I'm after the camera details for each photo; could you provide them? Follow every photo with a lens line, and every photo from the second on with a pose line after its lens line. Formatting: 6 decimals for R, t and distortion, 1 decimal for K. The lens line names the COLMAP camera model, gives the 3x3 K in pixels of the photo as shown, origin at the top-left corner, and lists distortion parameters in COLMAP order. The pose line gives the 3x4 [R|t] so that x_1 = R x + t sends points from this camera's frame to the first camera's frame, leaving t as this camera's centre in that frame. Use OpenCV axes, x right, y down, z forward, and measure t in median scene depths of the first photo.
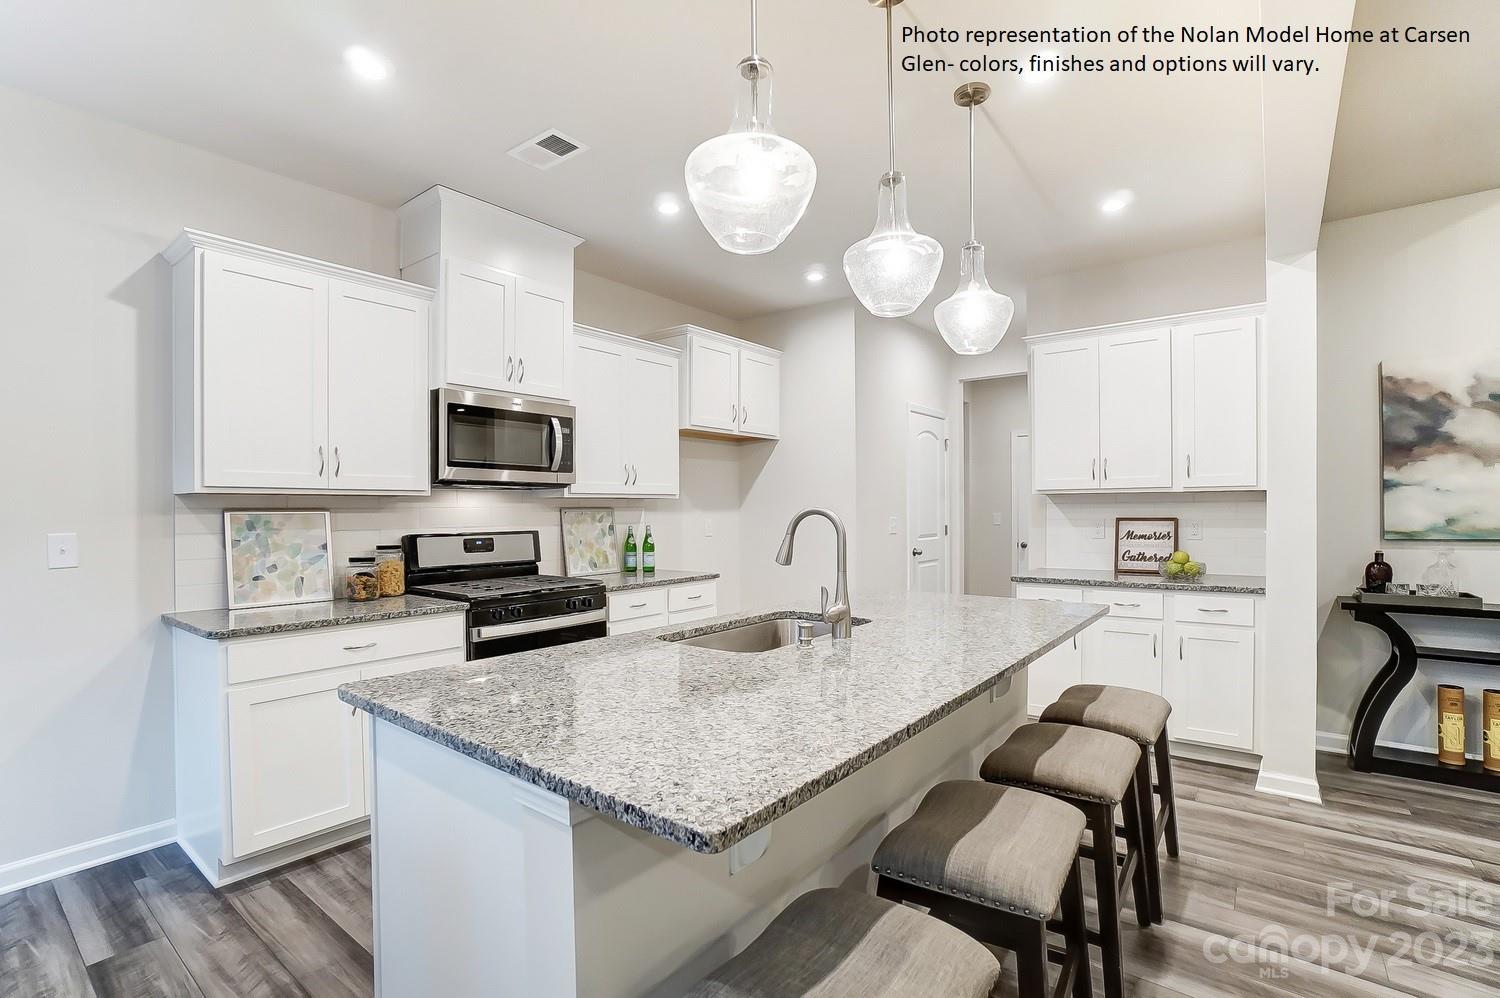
lens RADIAL K [[697.7, 0, 745.1], [0, 697.7, 513.1], [0, 0, 1]] dist [0.013793, -0.000363]
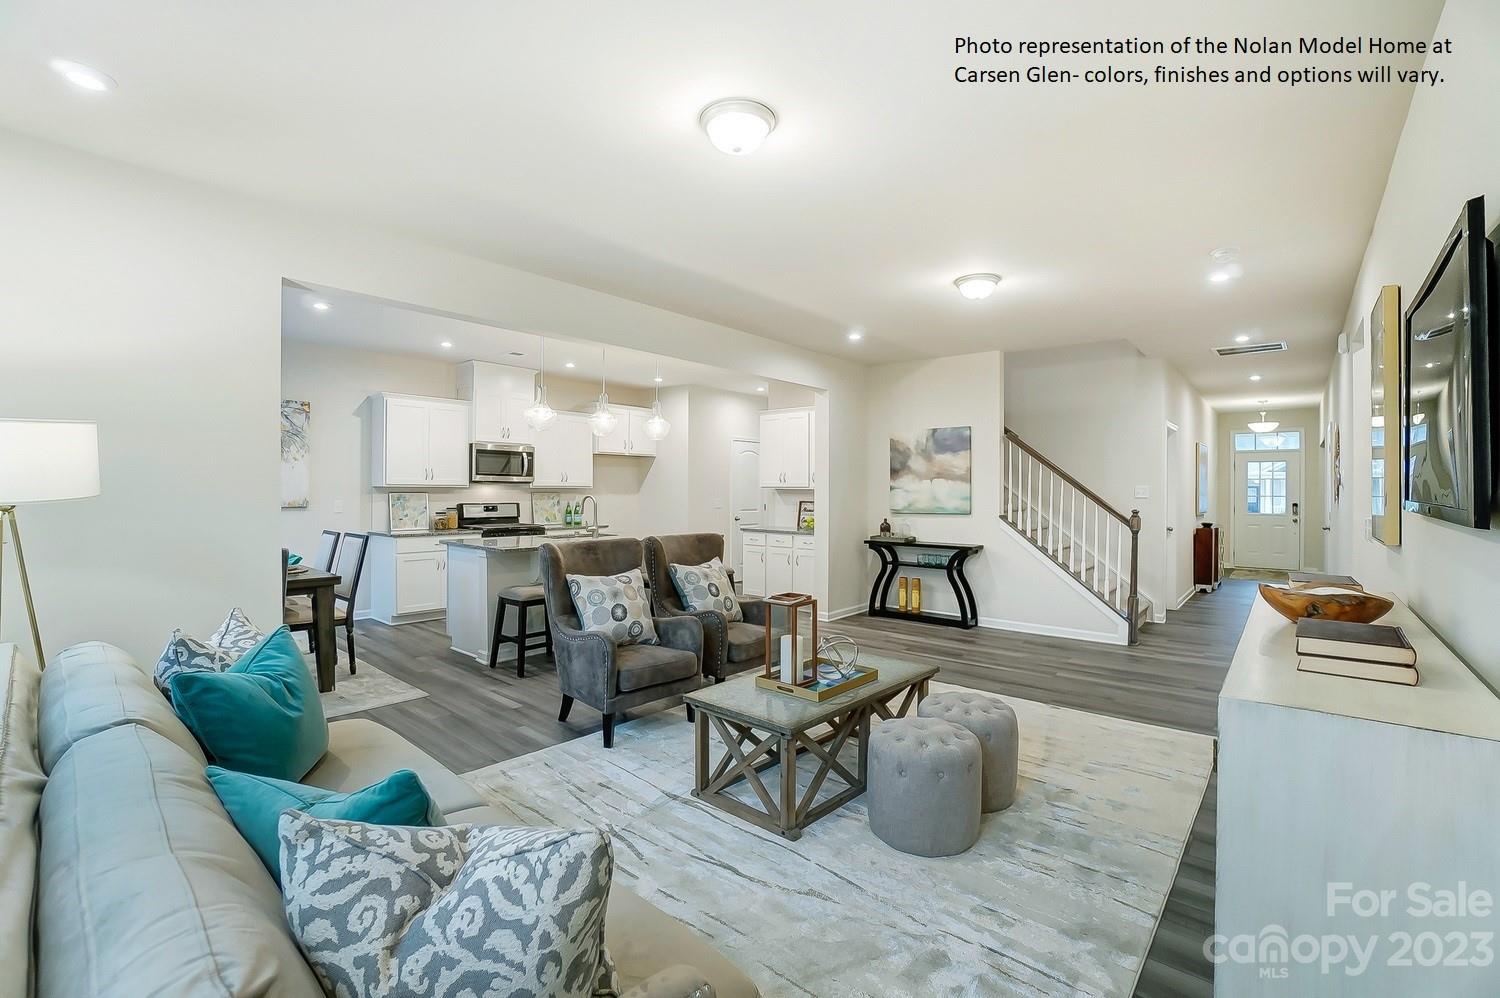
lens RADIAL K [[643.3, 0, 743.7], [0, 643.3, 491.7], [0, 0, 1]] dist [0.004200, 0.001217]
pose [[0.998147, 0.014528, -0.059088, 0.567333], [-0.014623, 0.999892, -0.001181, -0.018697], [0.059065, 0.002043, 0.998252, -1.045723]]
